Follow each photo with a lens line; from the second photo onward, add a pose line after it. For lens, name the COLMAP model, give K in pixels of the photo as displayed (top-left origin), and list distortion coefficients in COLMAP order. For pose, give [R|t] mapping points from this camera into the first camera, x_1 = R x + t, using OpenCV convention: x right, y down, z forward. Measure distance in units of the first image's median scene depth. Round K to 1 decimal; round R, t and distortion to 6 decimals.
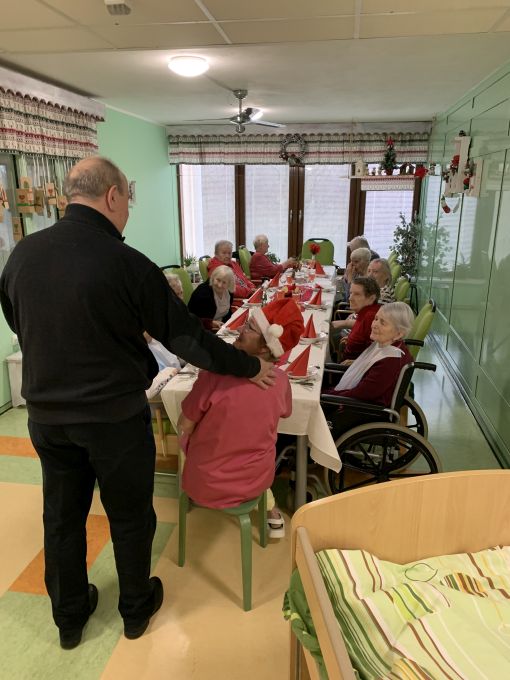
lens RADIAL K [[520.3, 0, 256.1], [0, 520.3, 338.3], [0, 0, 1]] dist [0.007770, -0.018372]
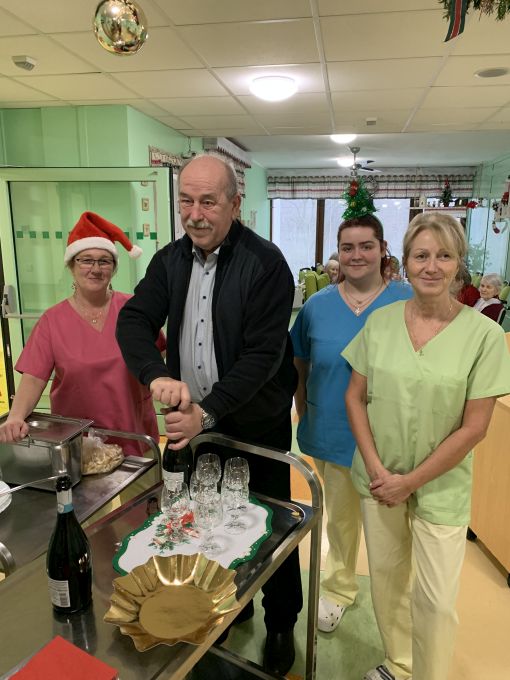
lens RADIAL K [[520.3, 0, 253.8], [0, 520.3, 341.3], [0, 0, 1]] dist [0.007770, -0.018372]
pose [[0.999829, 0.005810, -0.017575, -0.187649], [-0.006850, 0.998194, -0.059681, 0.098248], [0.017196, 0.059791, 0.998063, -0.274028]]
